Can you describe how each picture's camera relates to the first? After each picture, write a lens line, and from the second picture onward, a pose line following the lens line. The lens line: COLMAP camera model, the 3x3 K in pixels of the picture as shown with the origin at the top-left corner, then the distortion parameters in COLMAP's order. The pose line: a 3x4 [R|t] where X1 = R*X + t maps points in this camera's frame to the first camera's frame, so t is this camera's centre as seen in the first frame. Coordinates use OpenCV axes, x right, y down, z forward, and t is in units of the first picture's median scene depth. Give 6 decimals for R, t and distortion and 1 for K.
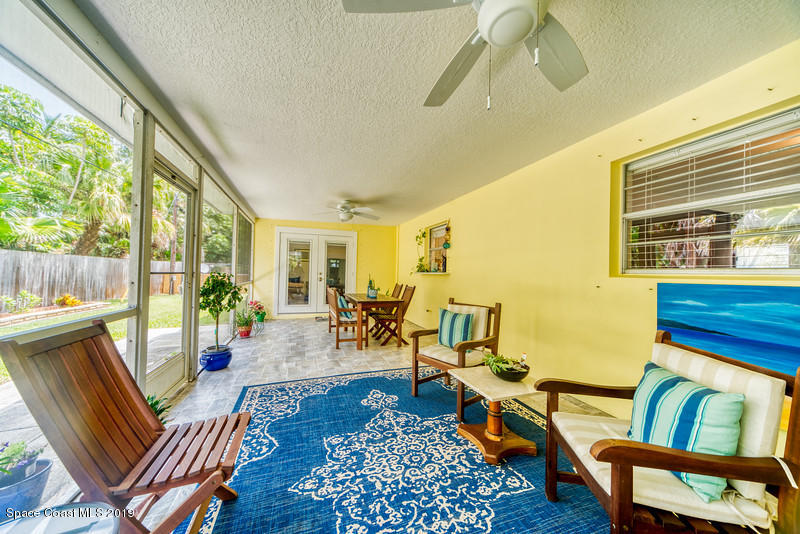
lens RADIAL K [[275.0, 0, 393.6], [0, 275.0, 269.1], [0, 0, 1]] dist [0.000981, 0.000386]
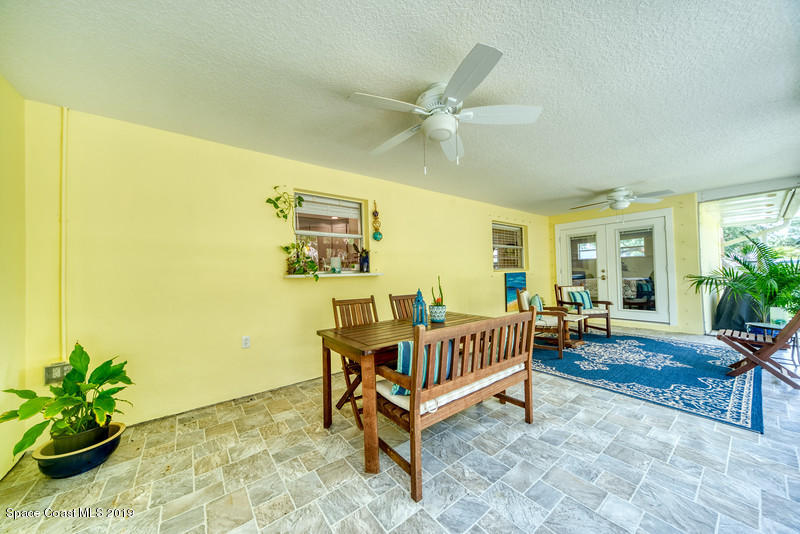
lens RADIAL K [[275.0, 0, 394.3], [0, 275.0, 269.2], [0, 0, 1]] dist [0.000981, 0.000386]
pose [[-0.317109, 0.009235, 0.948344, -0.927597], [0.006581, 0.999950, -0.007536, 0.017325], [-0.948366, 0.003851, -0.317154, 2.130963]]
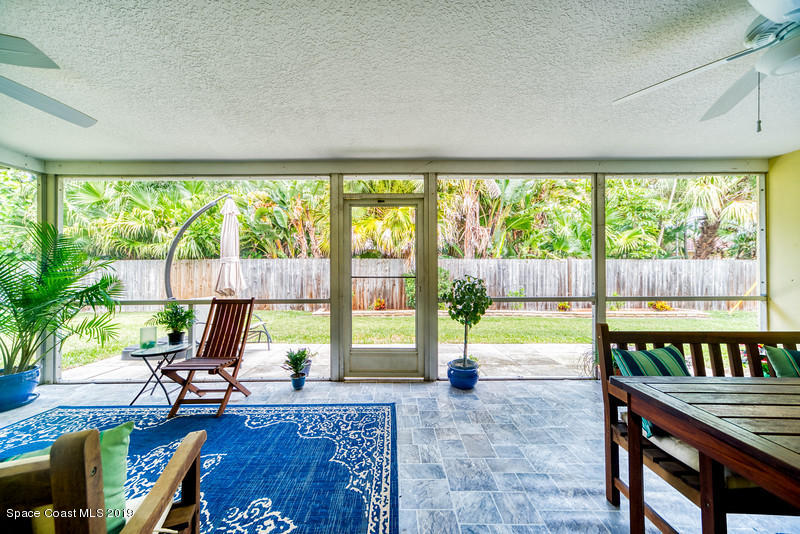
lens RADIAL K [[275.0, 0, 393.1], [0, 275.0, 269.2], [0, 0, 1]] dist [0.000981, 0.000386]
pose [[-0.319692, -0.022714, -0.947249, 0.329172], [0.006248, 0.999640, -0.026079, 0.012187], [0.947501, -0.014255, -0.319435, 1.312969]]
